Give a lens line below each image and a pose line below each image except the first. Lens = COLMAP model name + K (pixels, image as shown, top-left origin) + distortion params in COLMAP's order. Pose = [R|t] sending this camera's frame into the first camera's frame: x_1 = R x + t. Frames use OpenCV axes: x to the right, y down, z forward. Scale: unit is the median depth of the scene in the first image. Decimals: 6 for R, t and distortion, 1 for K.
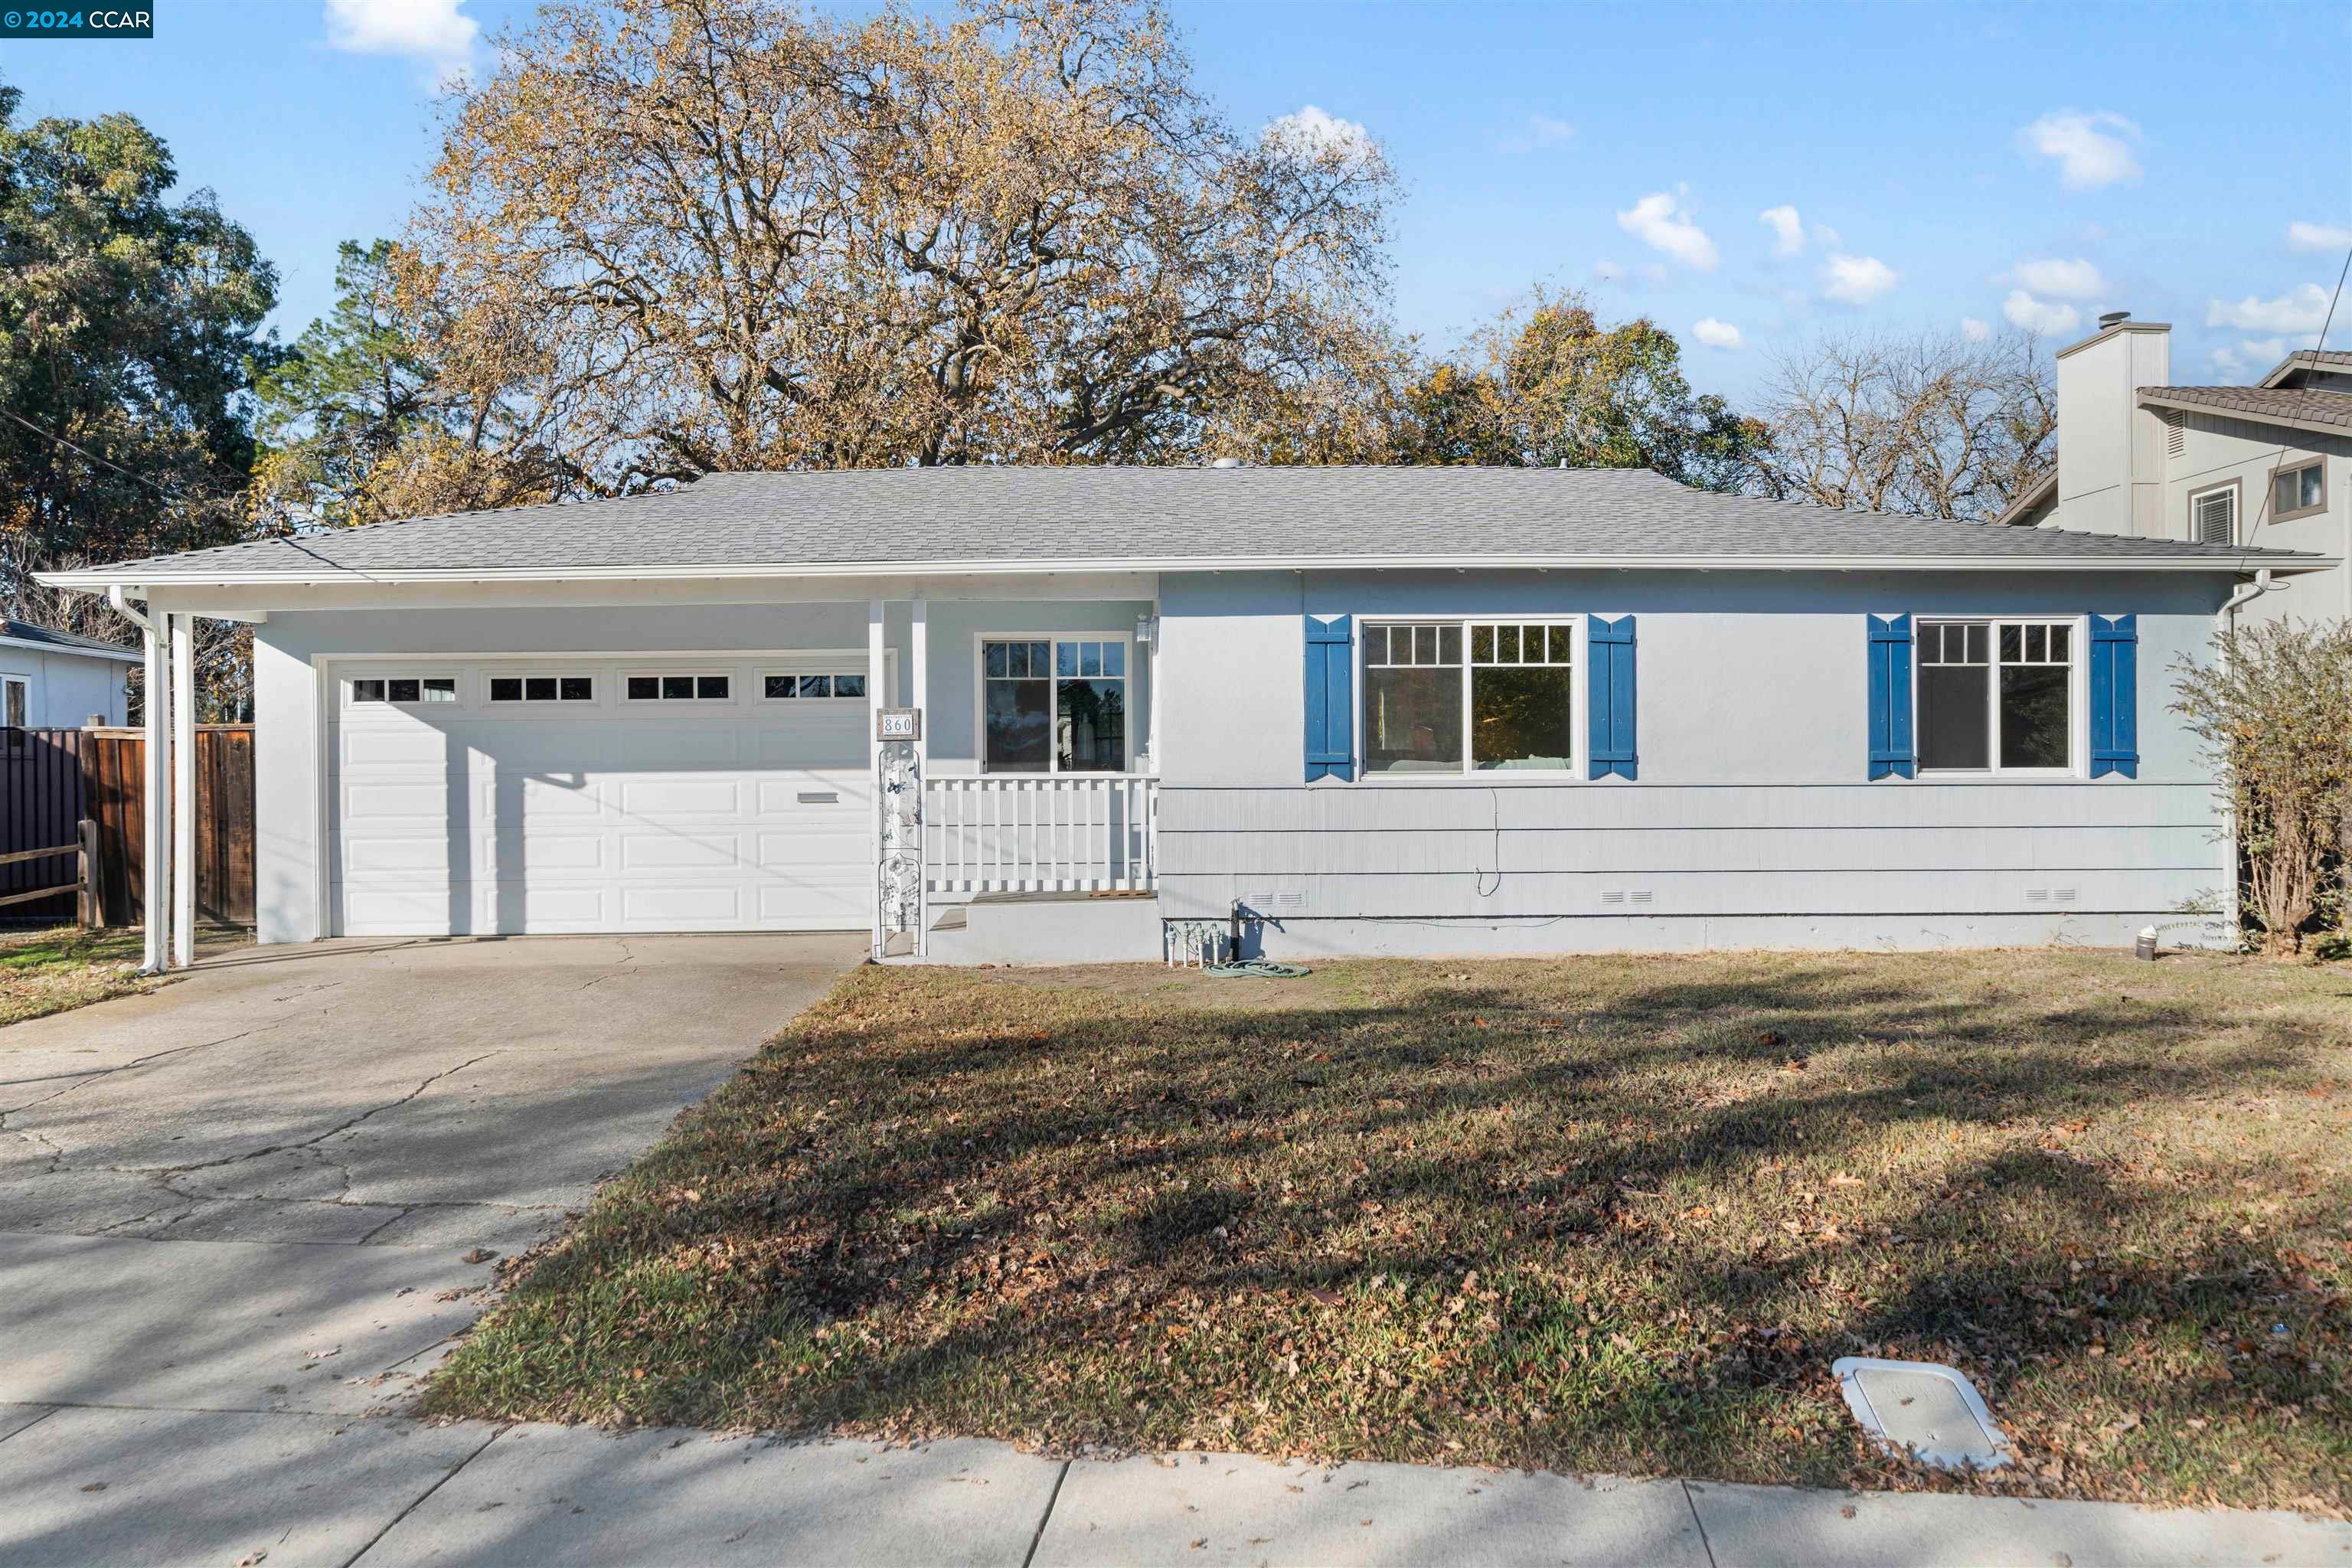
lens RADIAL K [[1558.5, 0, 1156.7], [0, 1558.5, 779.0], [0, 0, 1]] dist [0.005443, -0.004764]
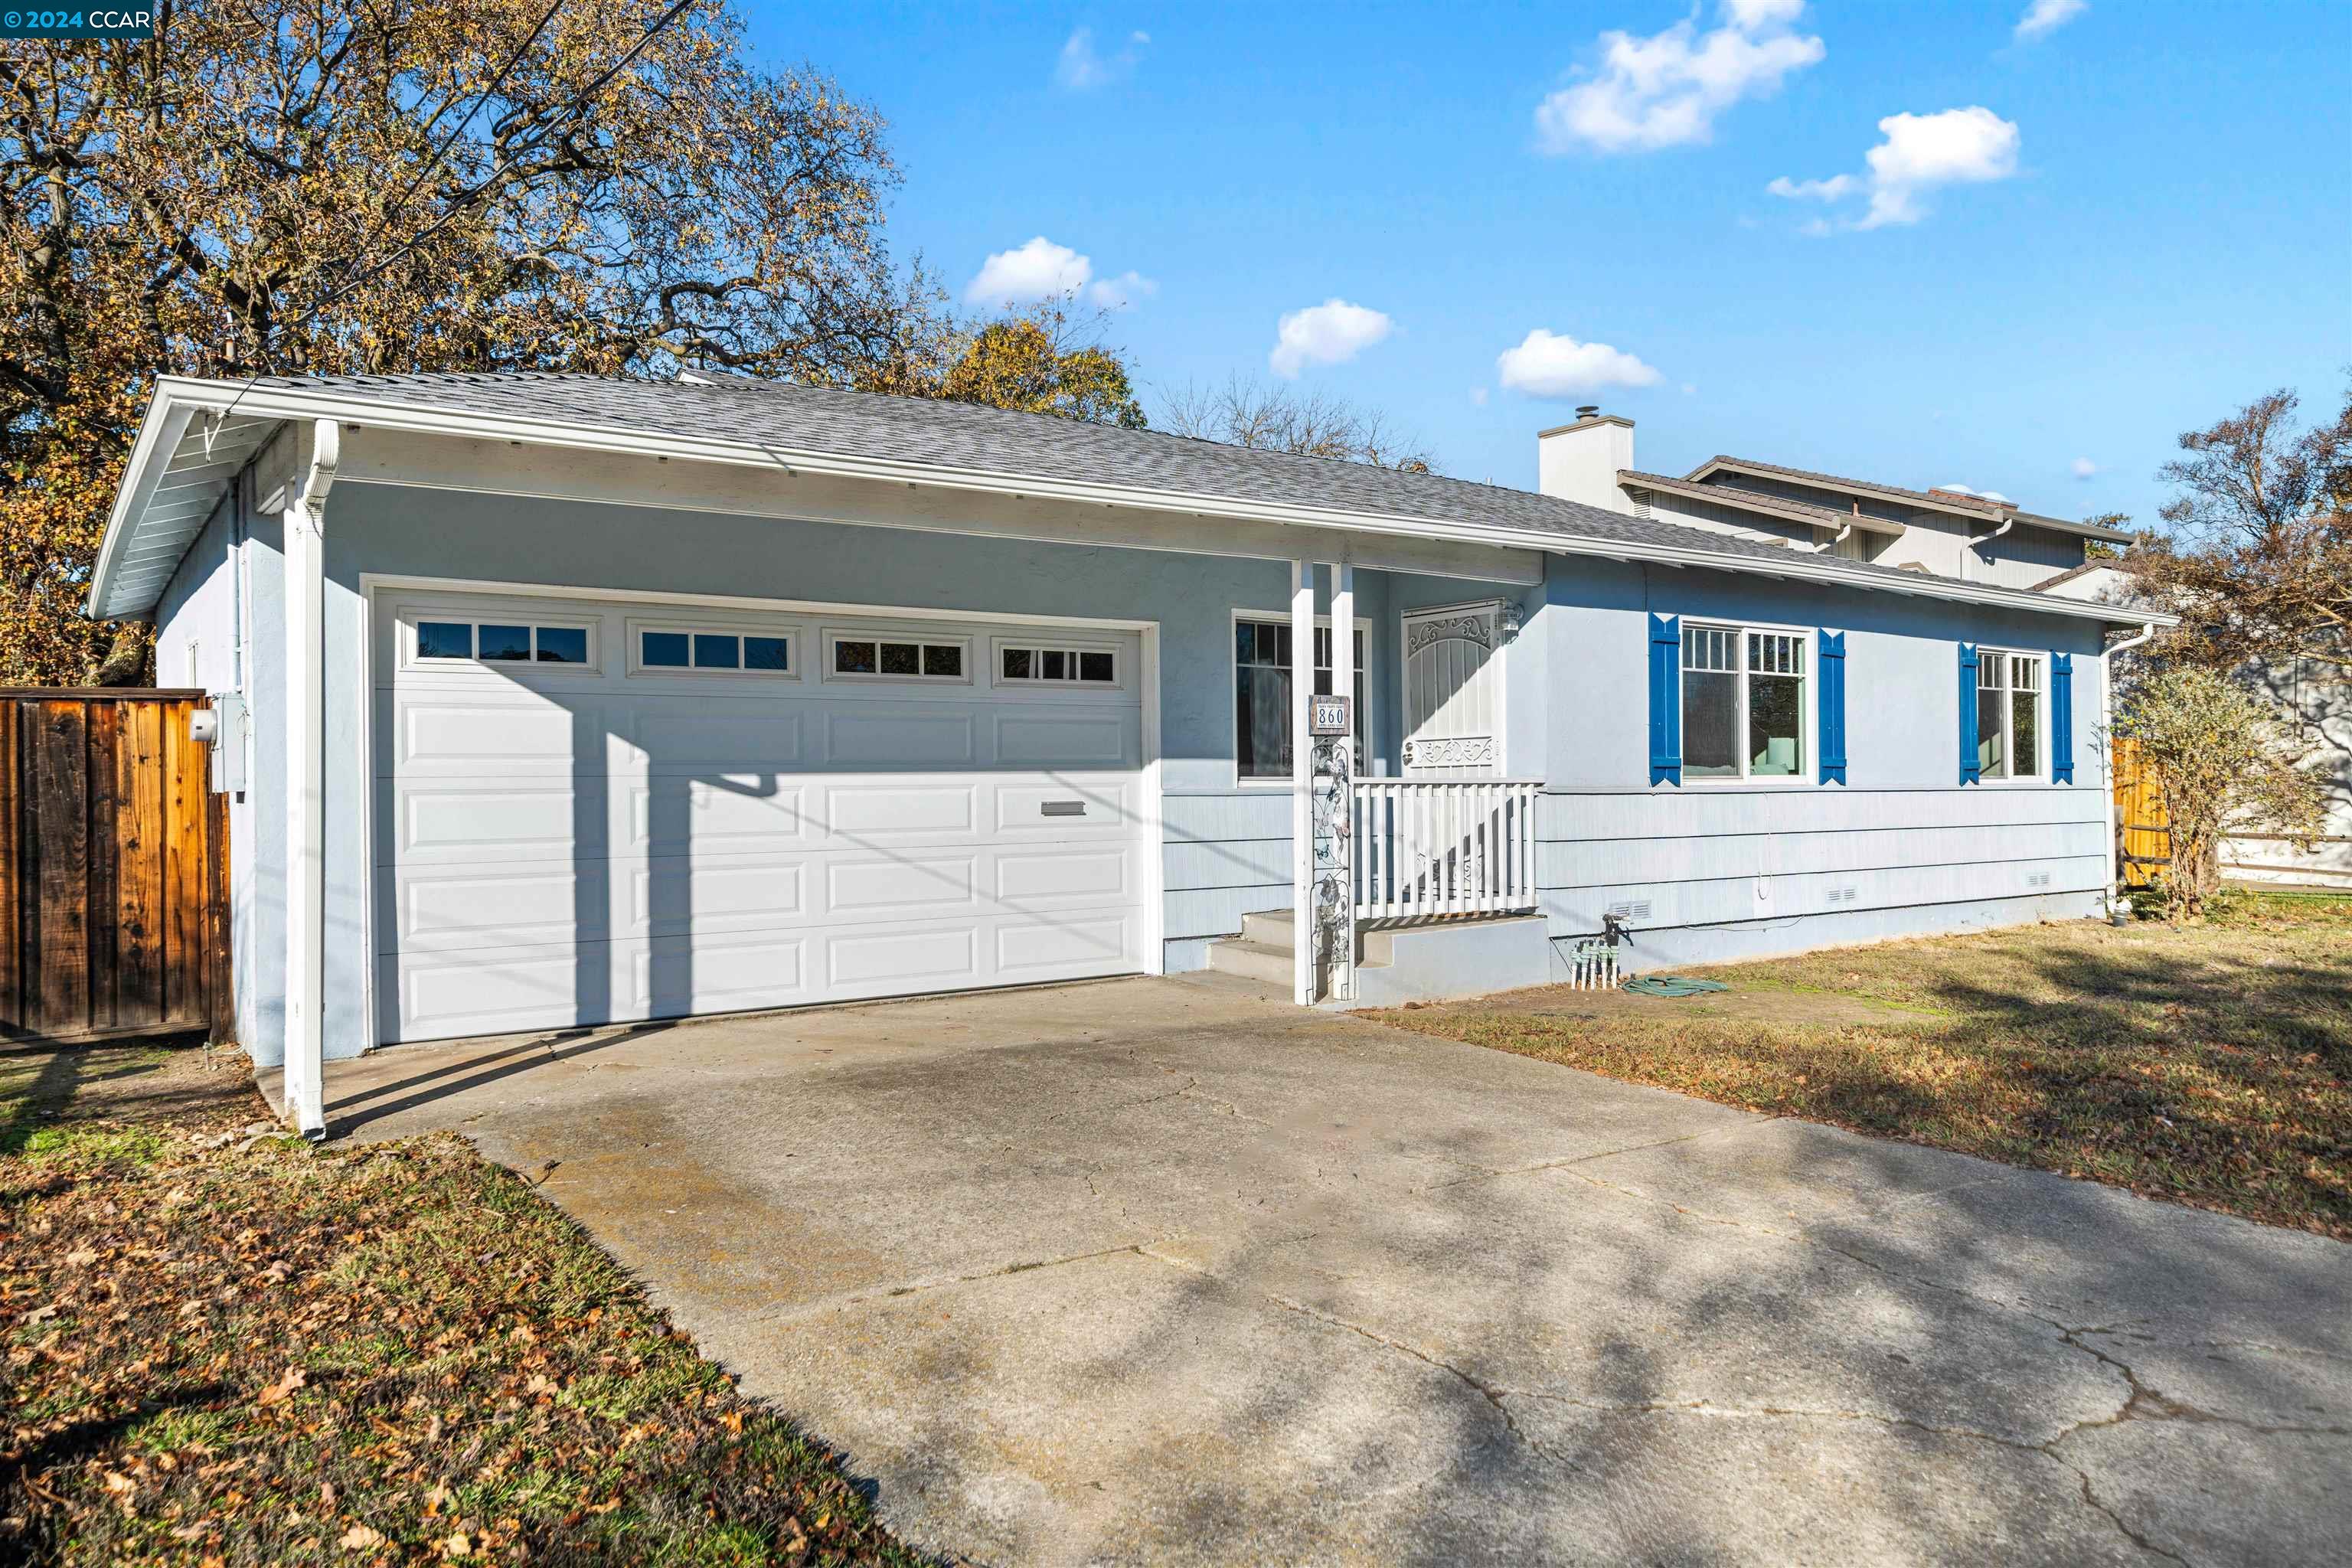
lens RADIAL K [[1558.5, 0, 1156.9], [0, 1558.5, 772.8], [0, 0, 1]] dist [0.005443, -0.004764]
pose [[0.832050, 0.005379, 0.554675, -0.679017], [0.003070, 0.999893, -0.014302, 0.006220], [-0.554693, 0.013603, 0.831944, 0.365489]]
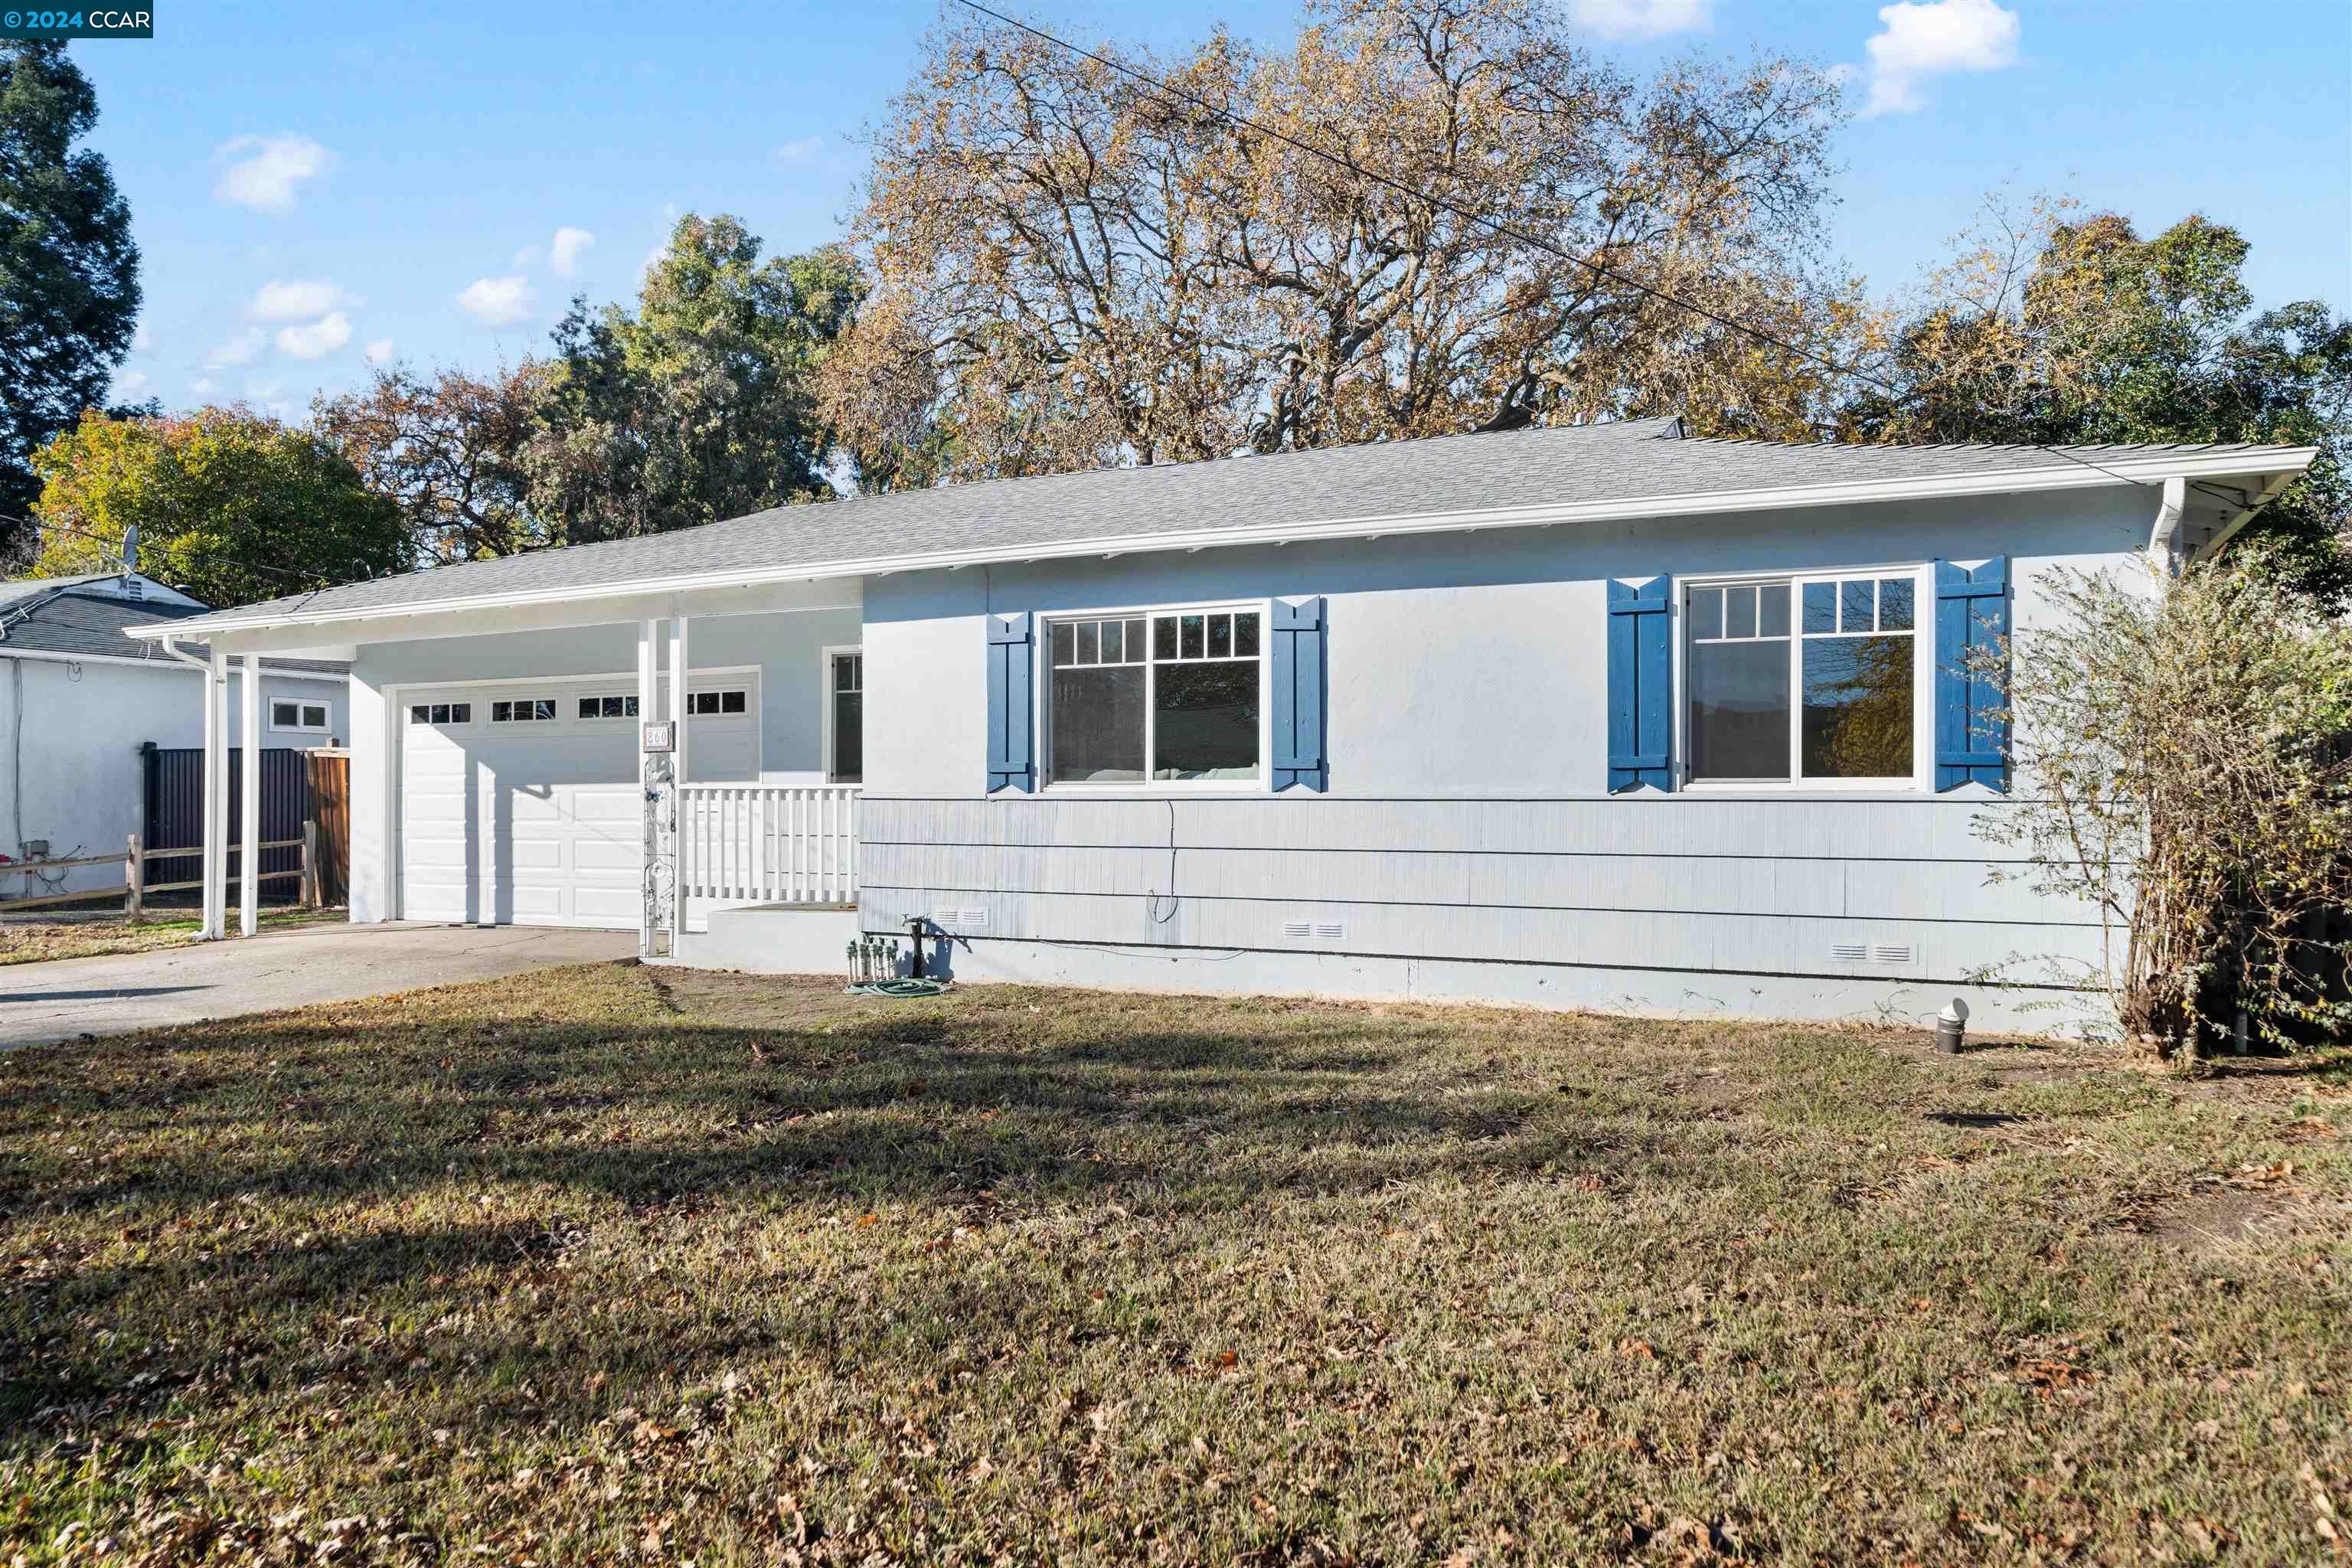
lens RADIAL K [[1558.5, 0, 1183.1], [0, 1558.5, 799.8], [0, 0, 1]] dist [0.005443, -0.004764]
pose [[0.896484, 0.005747, -0.443038, 0.607159], [-0.006116, 0.999981, 0.000597, 0.004669], [0.443034, 0.002175, 0.896502, 0.209506]]
